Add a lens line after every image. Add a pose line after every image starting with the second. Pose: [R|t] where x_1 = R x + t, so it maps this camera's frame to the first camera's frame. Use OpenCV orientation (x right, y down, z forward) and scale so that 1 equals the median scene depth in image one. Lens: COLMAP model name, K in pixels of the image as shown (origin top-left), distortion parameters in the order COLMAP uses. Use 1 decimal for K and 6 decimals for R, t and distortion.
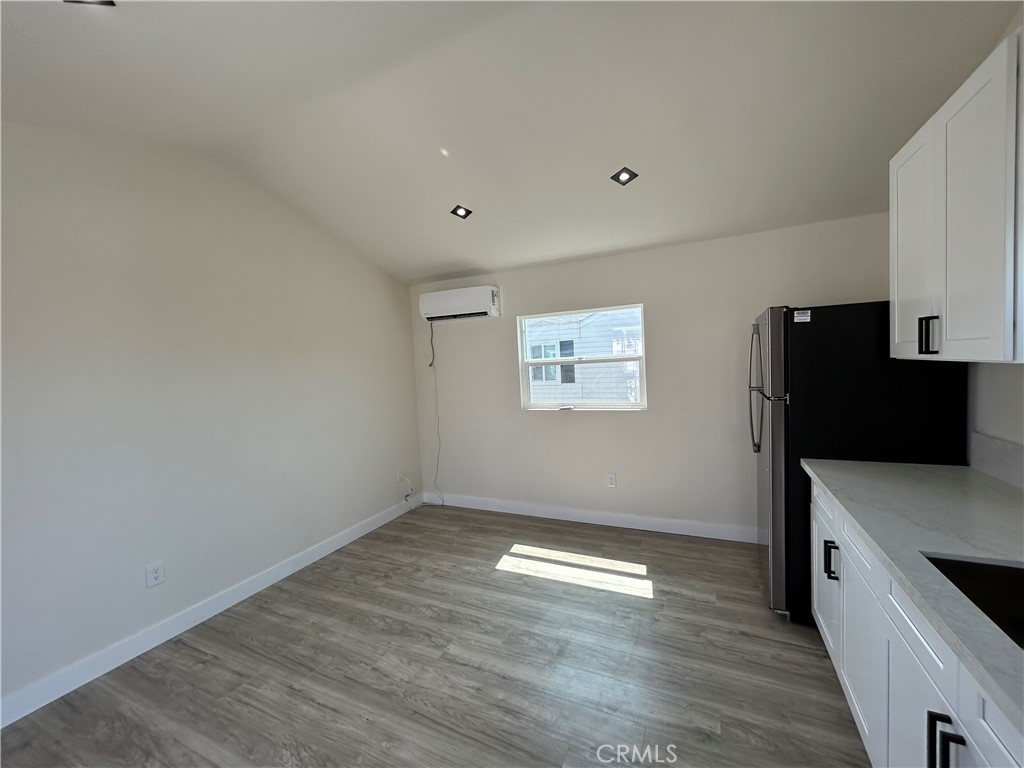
lens RADIAL K [[413.5, 0, 512.0], [0, 413.5, 384.0], [0, 0, 1]] dist [-0.001827, 0.000500]
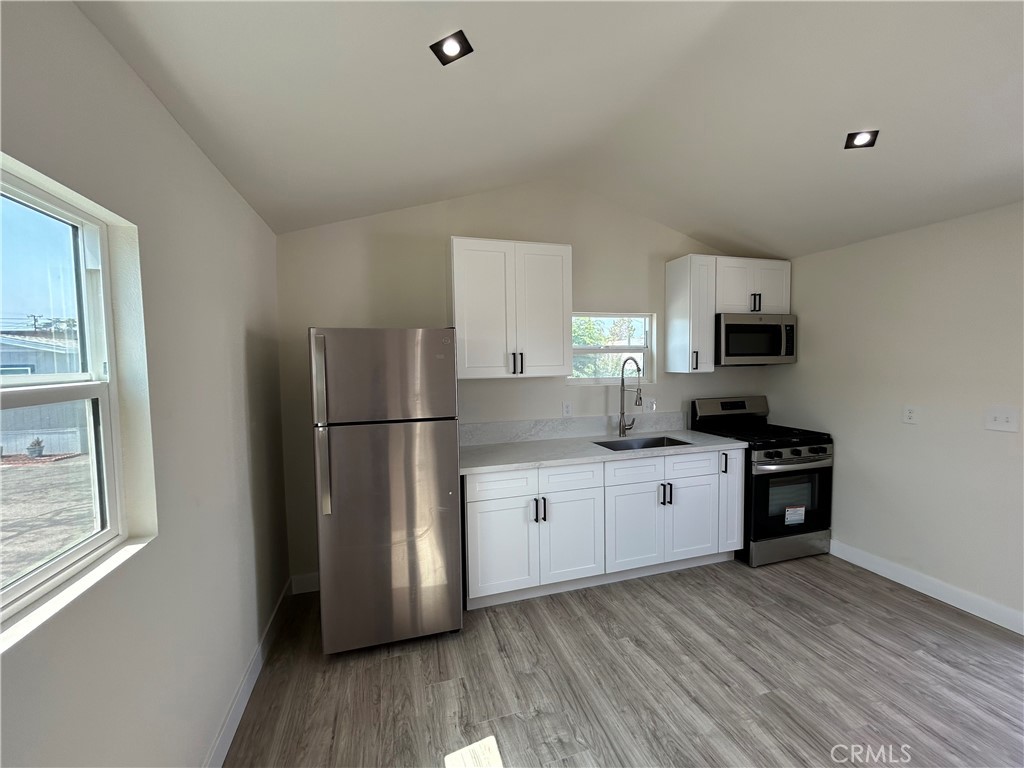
lens RADIAL K [[413.5, 0, 512.0], [0, 413.5, 384.0], [0, 0, 1]] dist [-0.001827, 0.000500]
pose [[-0.671900, 0.025375, 0.740207, -0.171078], [0.093174, 0.994369, 0.050488, -0.068549], [-0.734758, 0.102891, -0.670480, 1.256504]]
